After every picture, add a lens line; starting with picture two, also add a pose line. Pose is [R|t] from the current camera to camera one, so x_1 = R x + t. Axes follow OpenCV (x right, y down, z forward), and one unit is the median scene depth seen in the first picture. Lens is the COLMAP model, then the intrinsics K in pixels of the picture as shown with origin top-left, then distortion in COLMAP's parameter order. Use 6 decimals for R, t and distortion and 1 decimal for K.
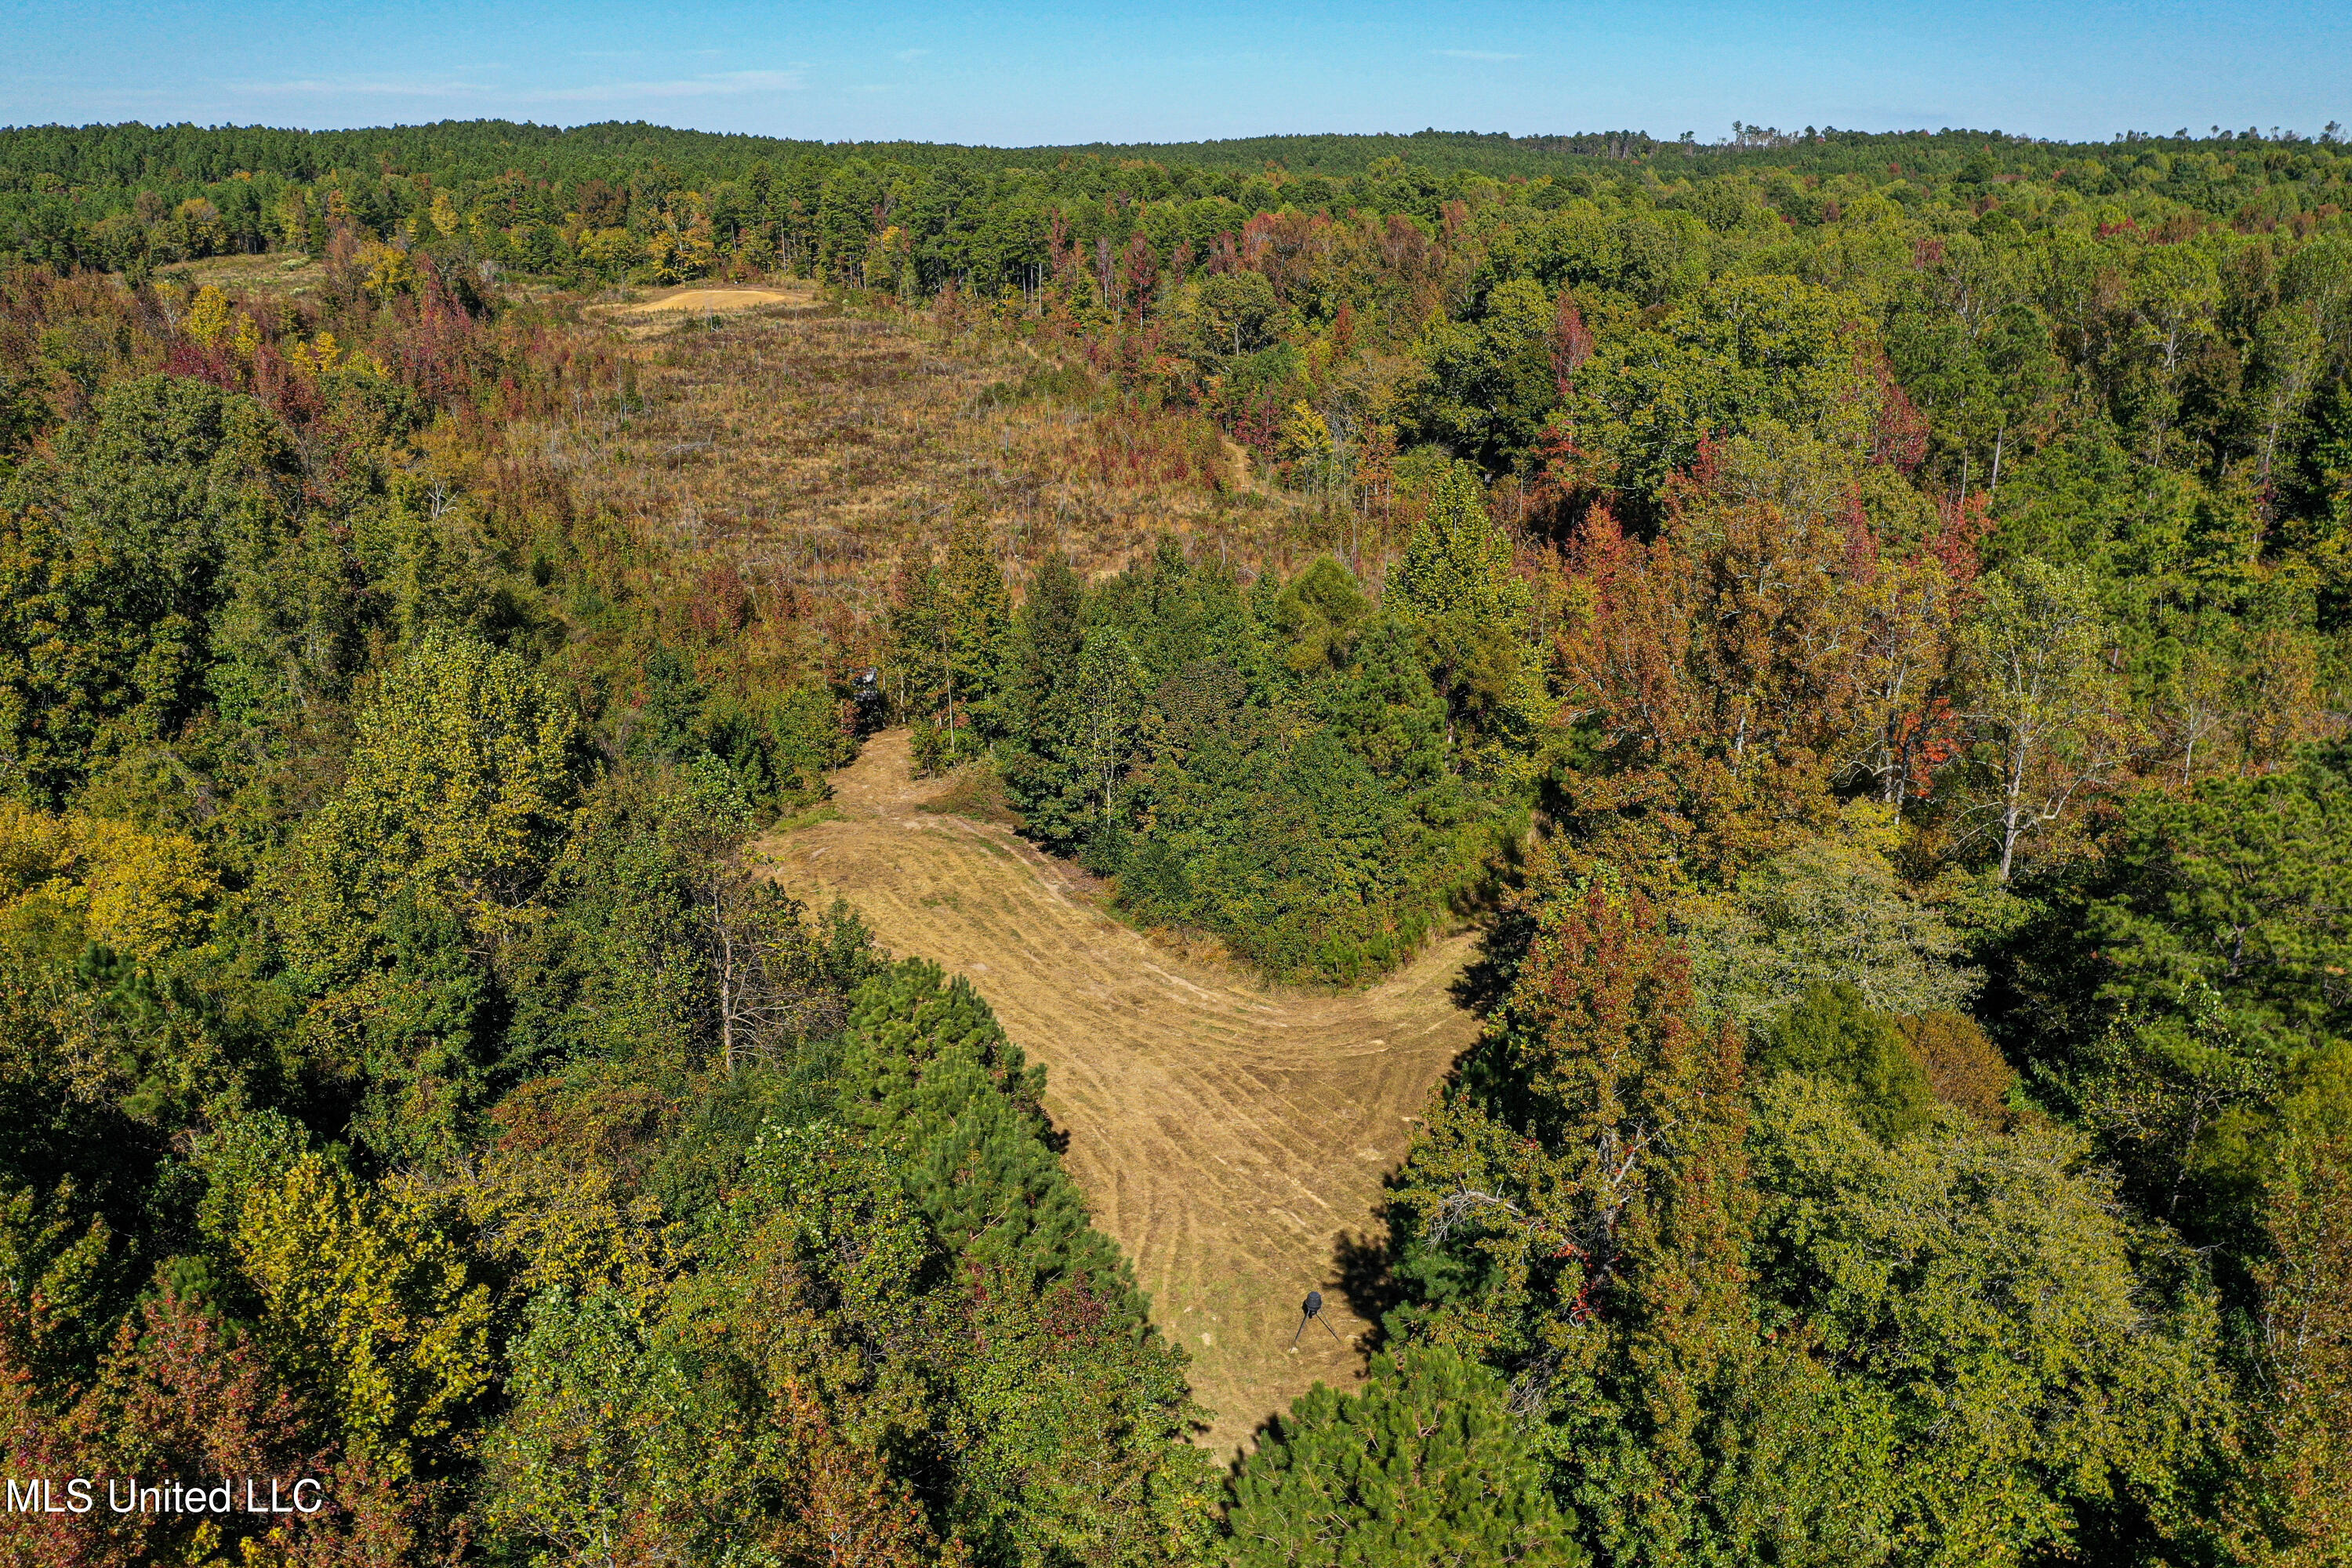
lens RADIAL K [[1845.3, 0, 1163.2], [0, 1845.3, 784.2], [0, 0, 1]] dist [0.010211, -0.016955]
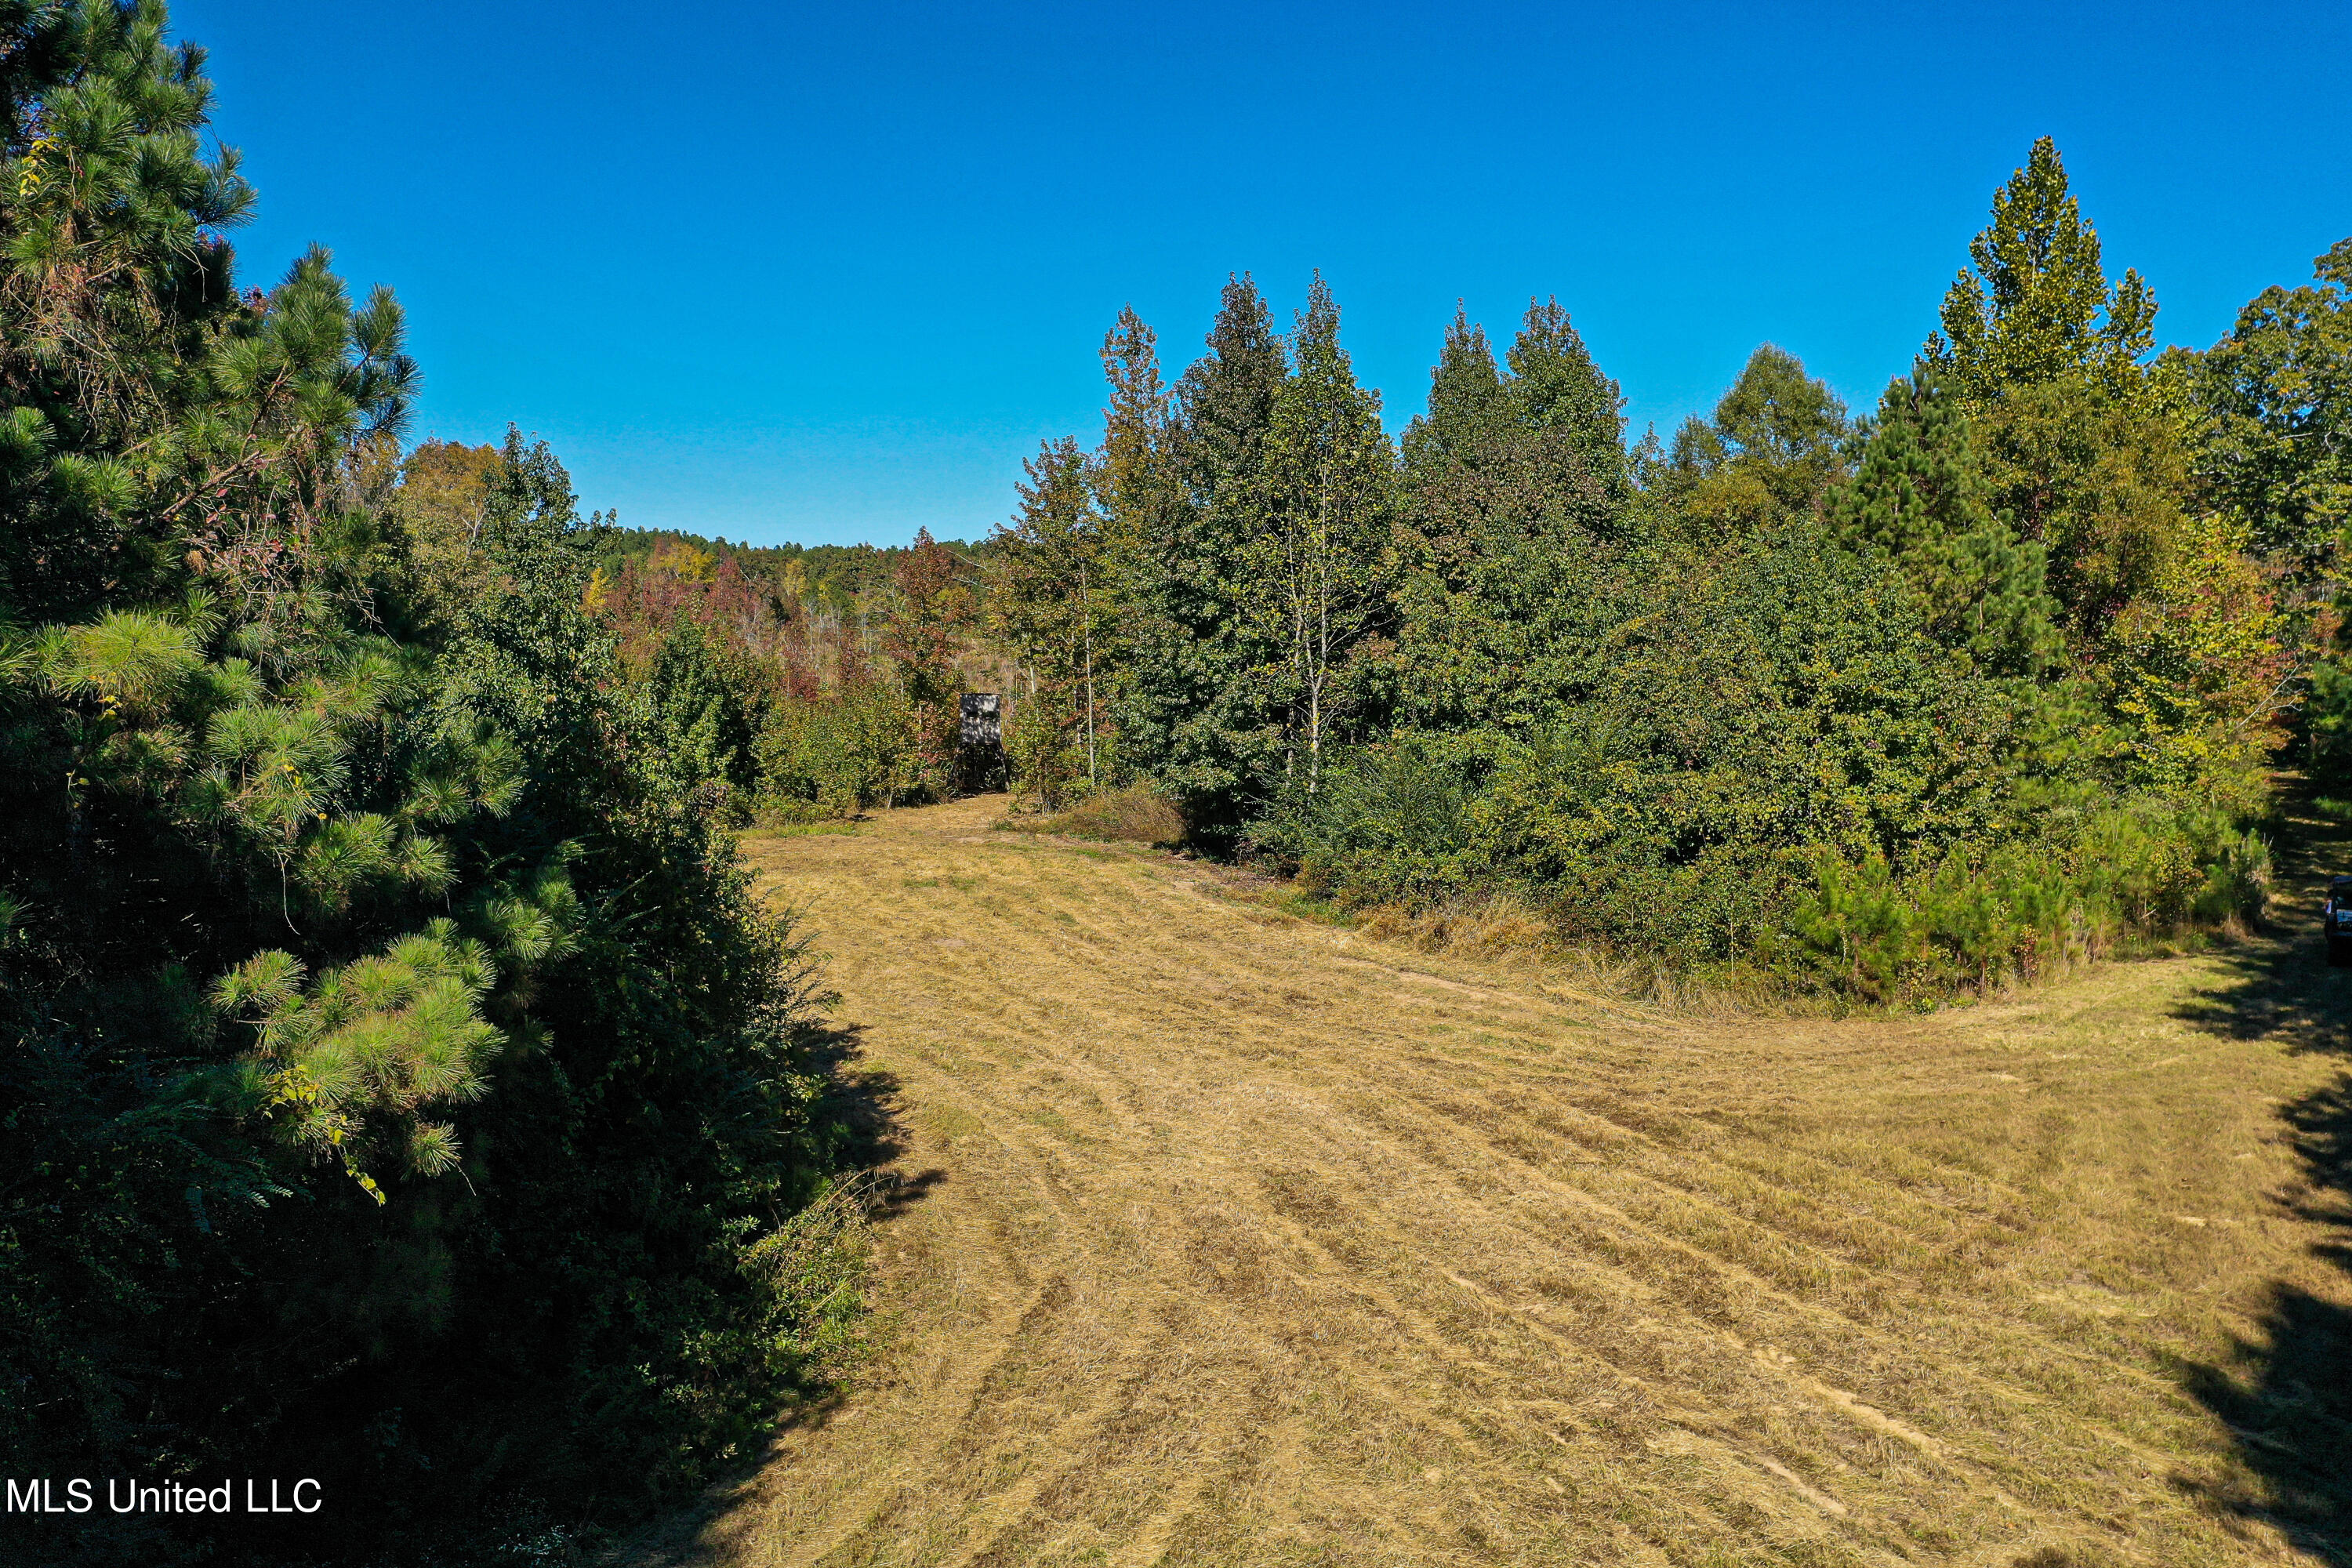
lens RADIAL K [[1845.3, 0, 1186.7], [0, 1845.3, 783.9], [0, 0, 1]] dist [0.010211, -0.016955]
pose [[0.981425, 0.018272, -0.190975, 0.037081], [-0.067600, 0.964545, -0.255115, 0.184104], [0.179543, 0.263286, 0.947863, 0.655103]]
